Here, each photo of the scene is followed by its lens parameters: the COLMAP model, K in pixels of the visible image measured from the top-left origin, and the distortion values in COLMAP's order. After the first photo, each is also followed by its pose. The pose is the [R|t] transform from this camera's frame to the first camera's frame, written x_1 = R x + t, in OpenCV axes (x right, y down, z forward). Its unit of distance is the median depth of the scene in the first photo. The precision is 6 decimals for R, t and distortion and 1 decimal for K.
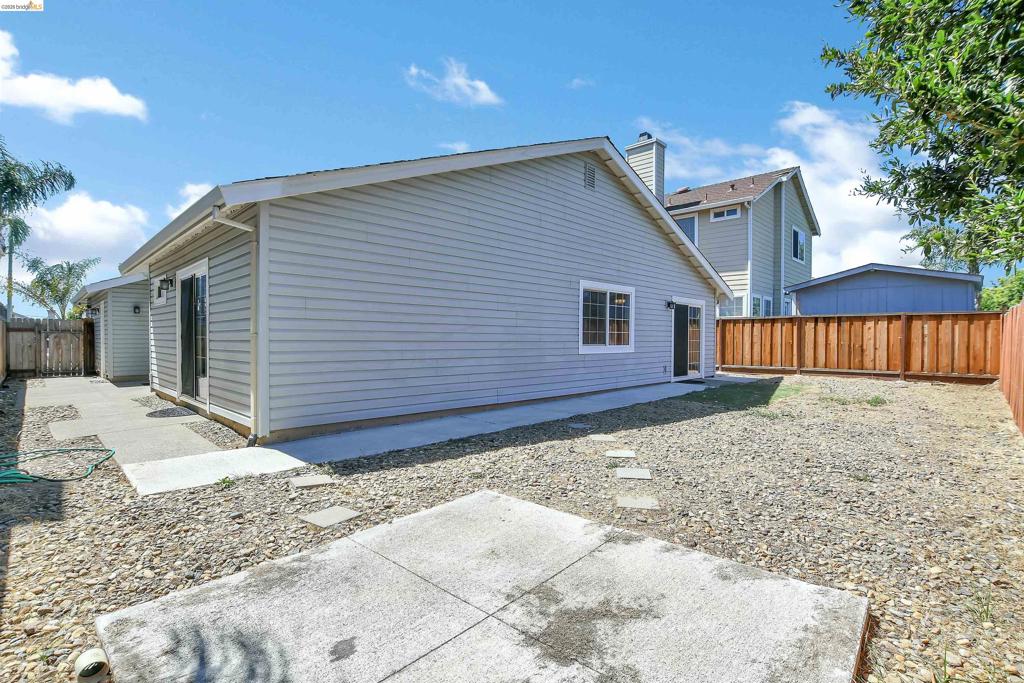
lens RADIAL K [[484.1, 0, 509.4], [0, 484.1, 348.9], [0, 0, 1]] dist [-0.027423, 0.000374]
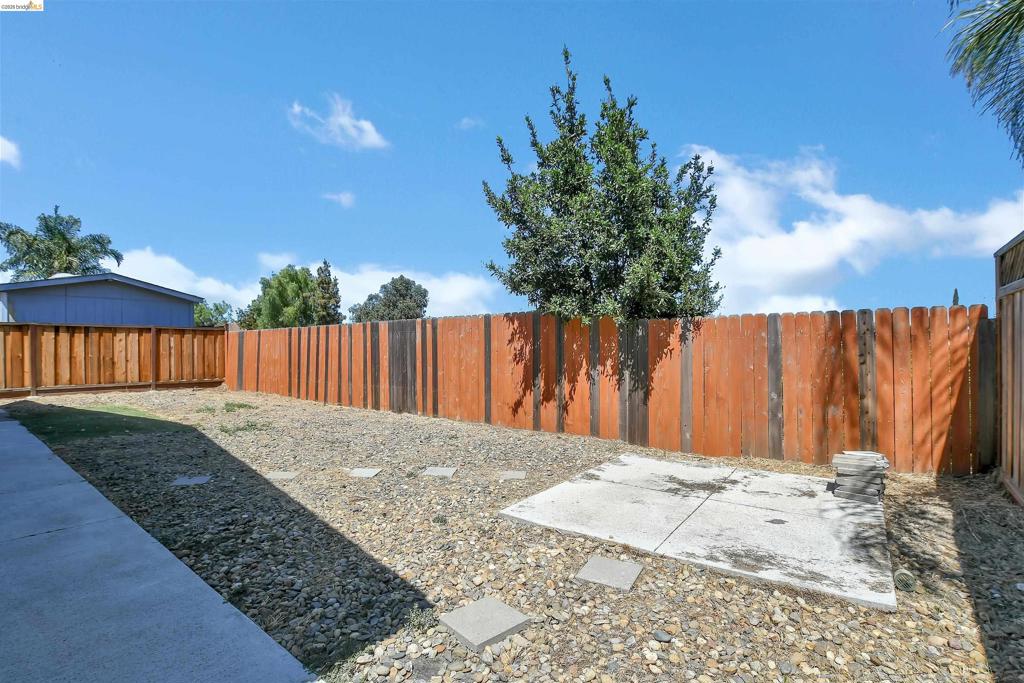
lens RADIAL K [[484.1, 0, 509.4], [0, 484.1, 348.9], [0, 0, 1]] dist [-0.027423, 0.000374]
pose [[-0.109778, -0.004543, 0.993946, -0.305806], [0.025070, 0.999659, 0.007338, -0.012723], [-0.993640, 0.025724, -0.109627, 0.325903]]
